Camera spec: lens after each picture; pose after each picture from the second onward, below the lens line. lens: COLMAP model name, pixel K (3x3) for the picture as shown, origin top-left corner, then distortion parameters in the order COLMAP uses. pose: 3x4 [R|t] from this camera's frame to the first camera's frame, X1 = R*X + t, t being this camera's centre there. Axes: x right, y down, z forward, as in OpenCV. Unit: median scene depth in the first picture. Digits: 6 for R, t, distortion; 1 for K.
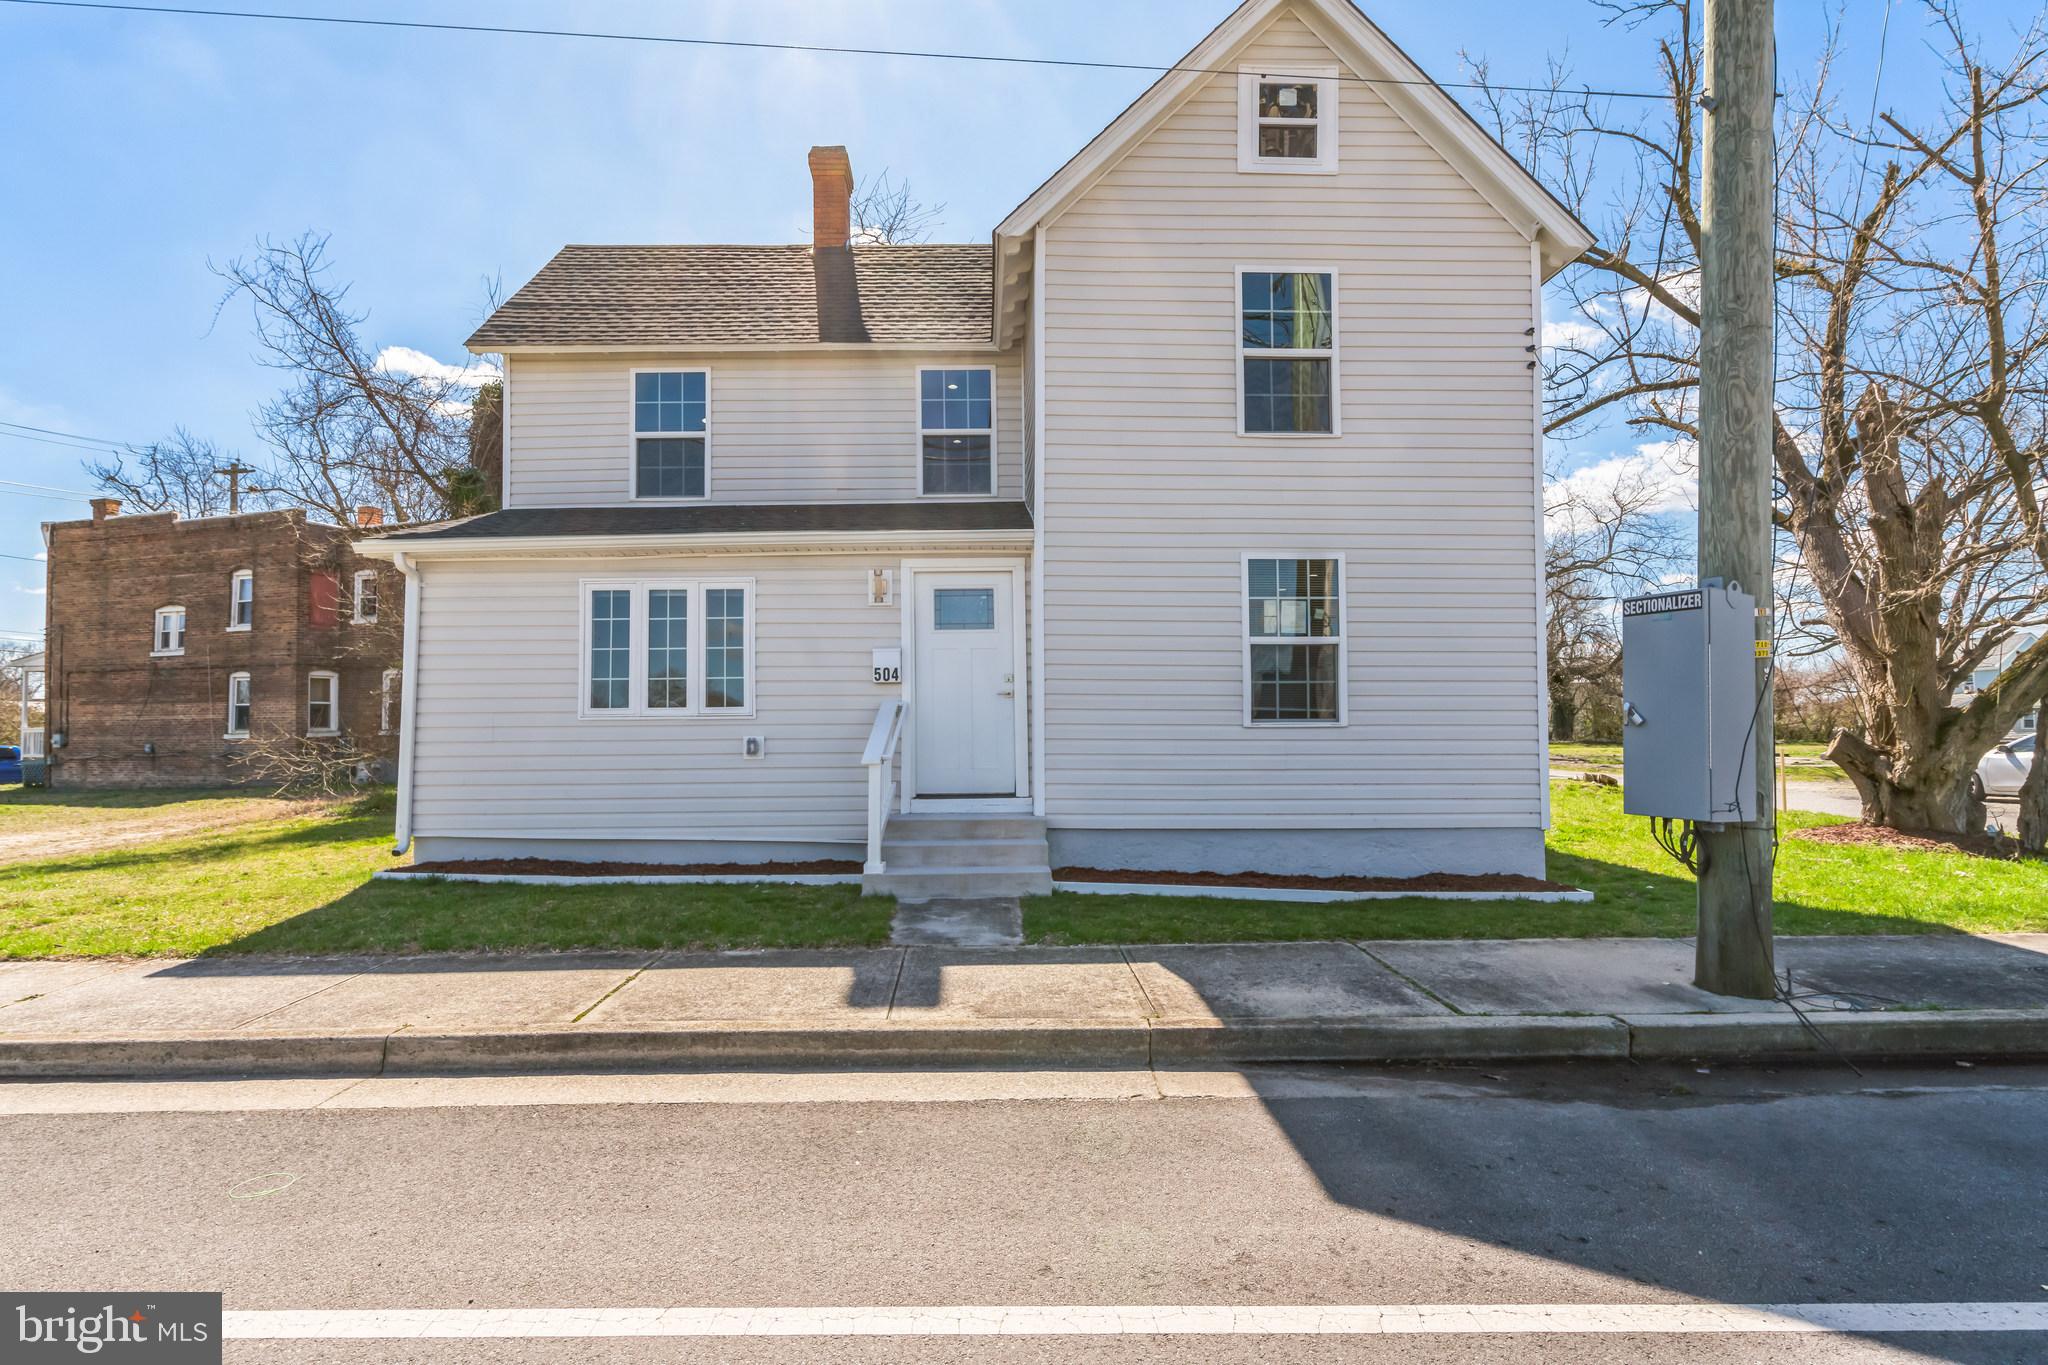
lens RADIAL K [[938.6, 0, 1057.0], [0, 938.6, 718.3], [0, 0, 1]] dist [-0.002422, 0.000126]
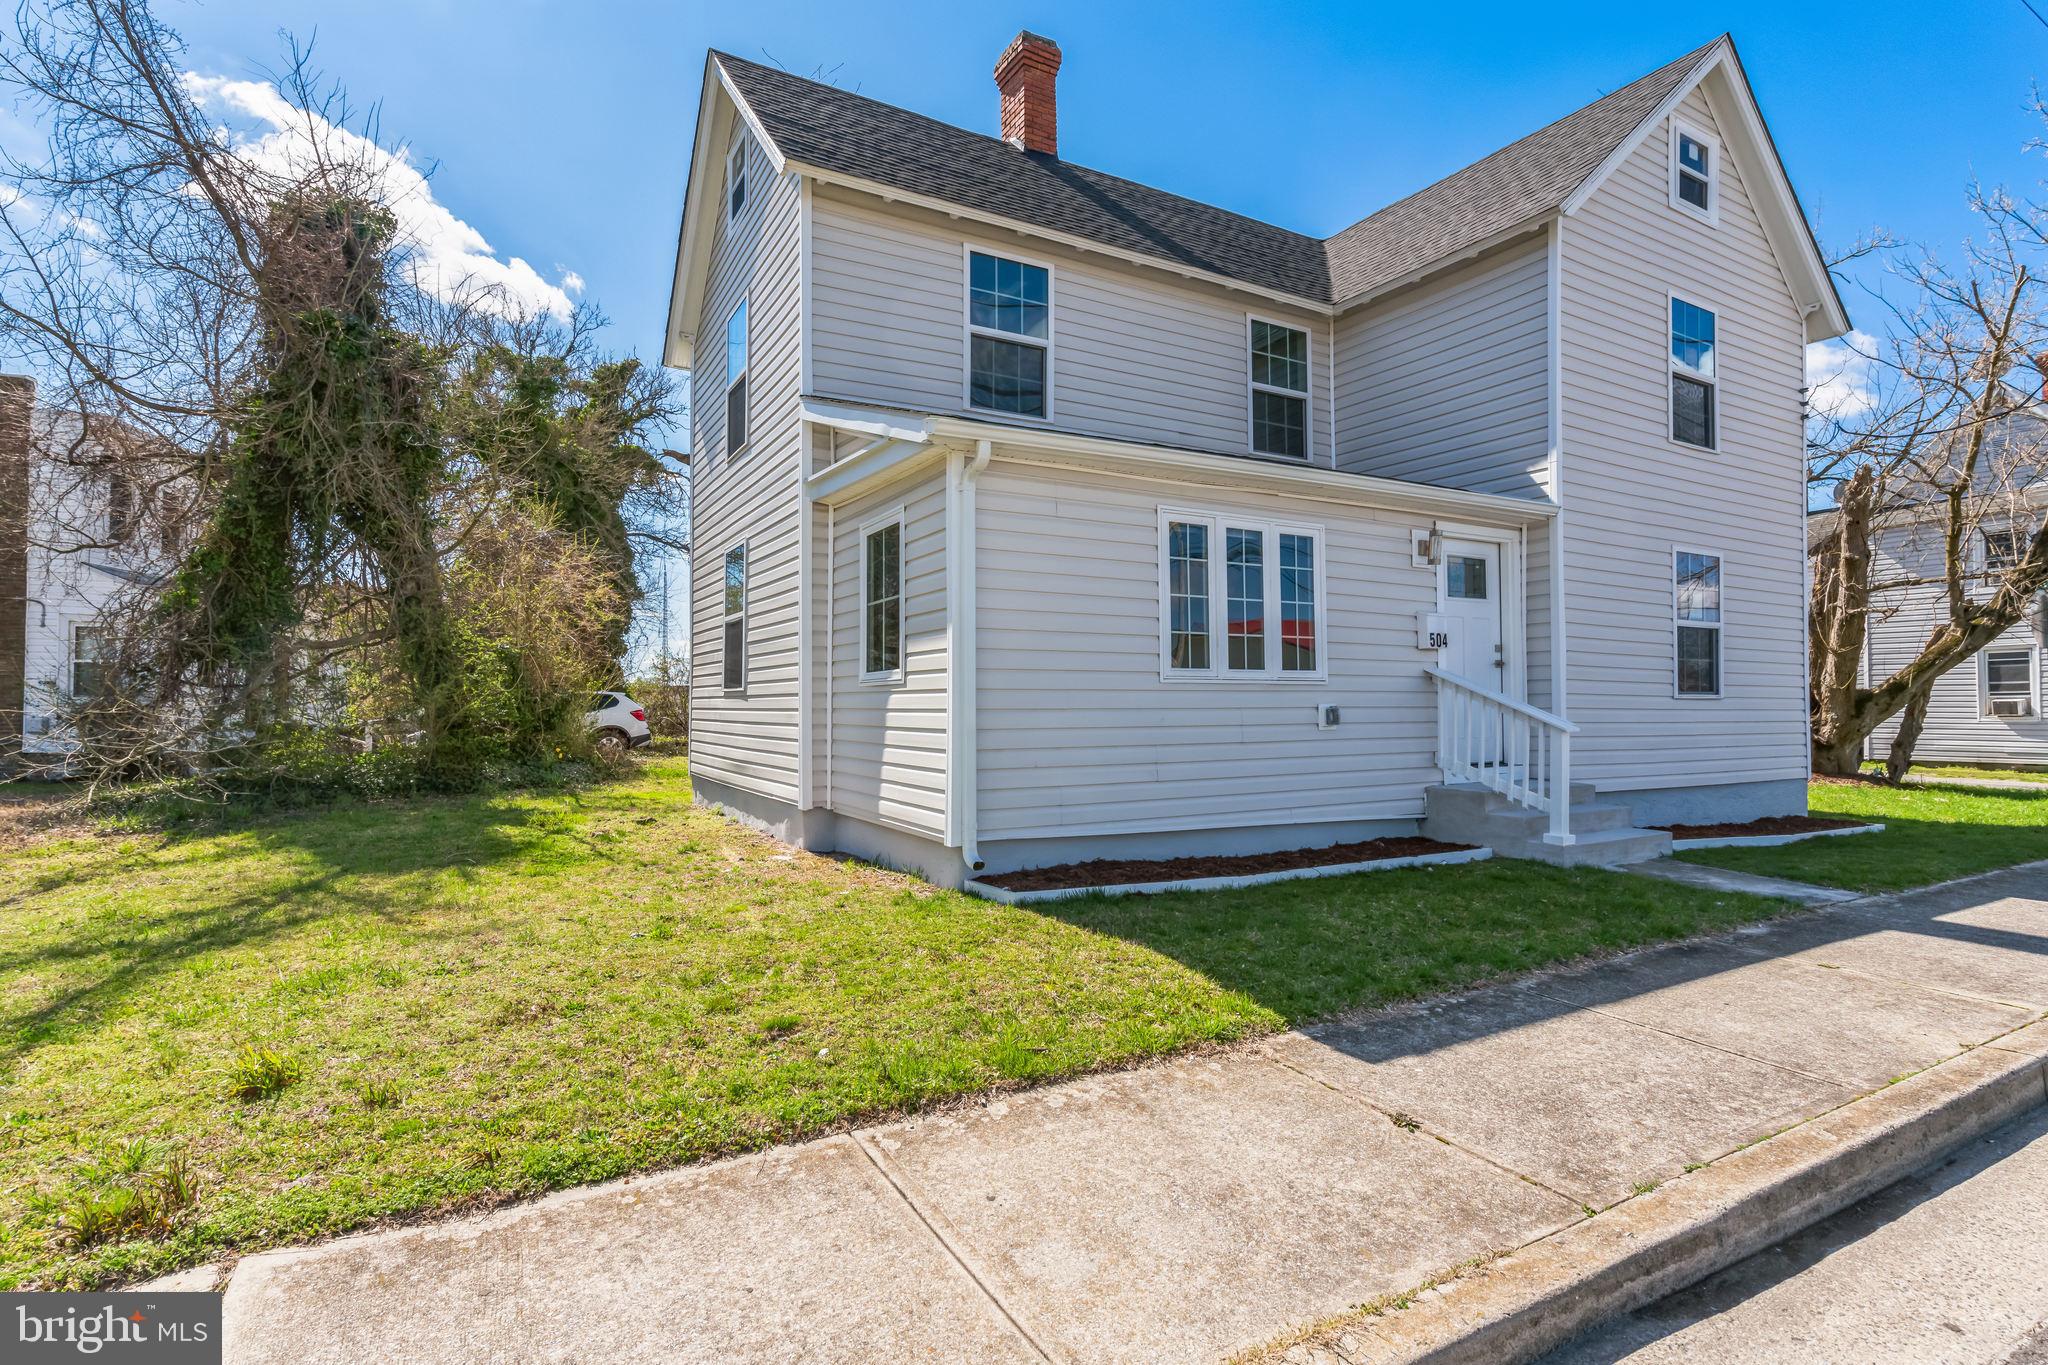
lens RADIAL K [[938.6, 0, 1019.6], [0, 938.6, 692.9], [0, 0, 1]] dist [-0.002422, 0.000126]
pose [[0.889432, 0.011730, 0.456918, -0.911426], [-0.012250, 0.999923, -0.001823, 0.013451], [-0.456904, -0.003976, 0.889507, 0.312387]]
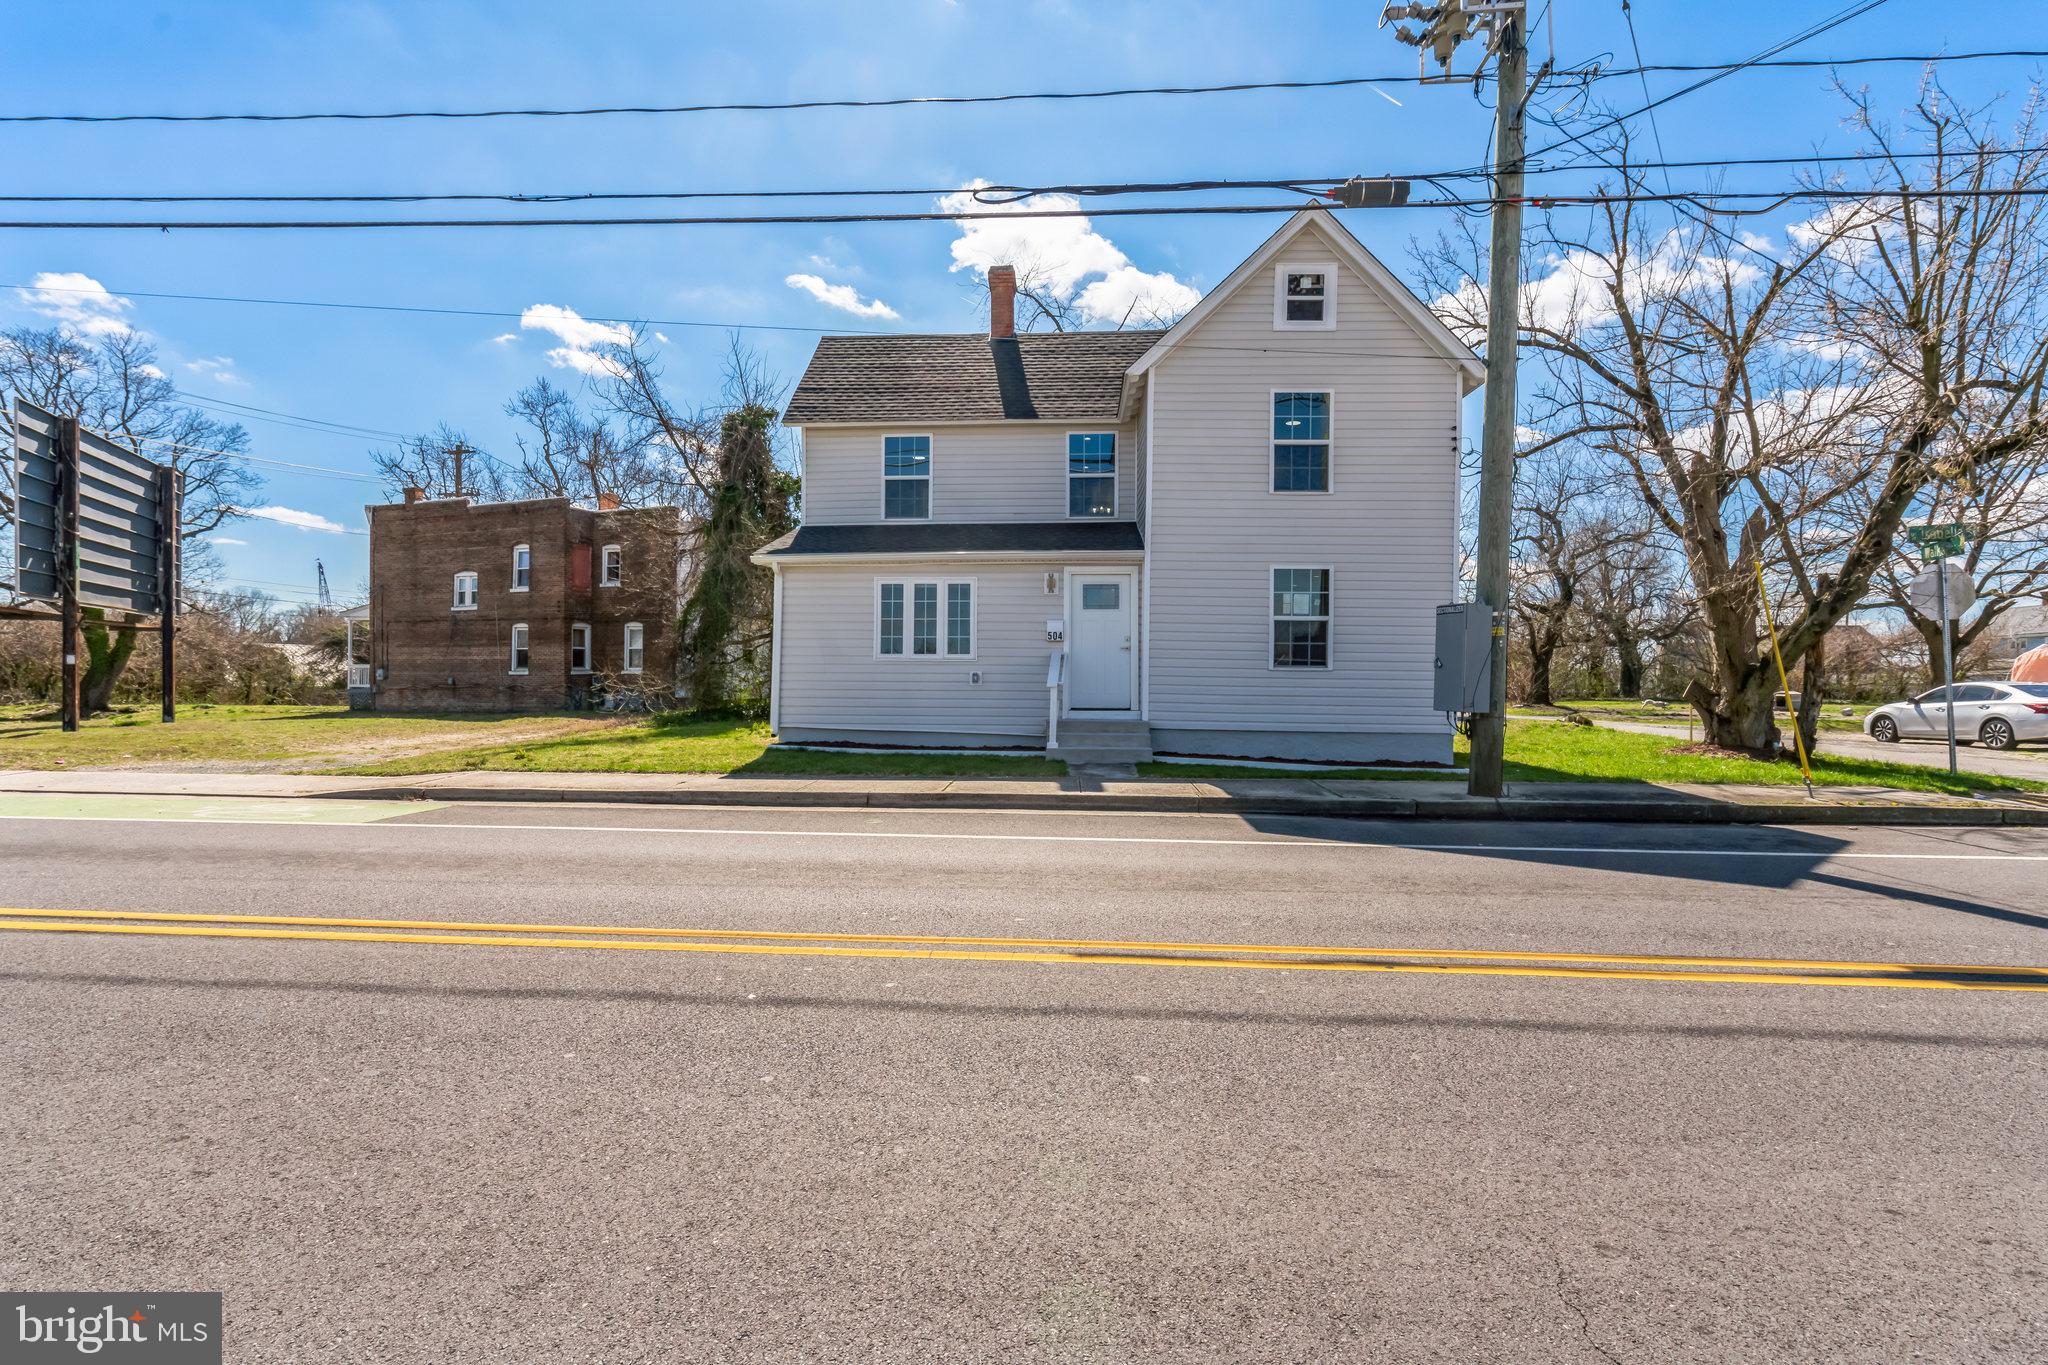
lens RADIAL K [[938.6, 0, 1058.7], [0, 938.6, 693.2], [0, 0, 1]] dist [-0.002422, 0.000126]
pose [[0.995324, 0.016487, -0.095174, -0.012105], [-0.014223, 0.999601, 0.024411, 0.013420], [0.095539, -0.022943, 0.995161, -0.613587]]
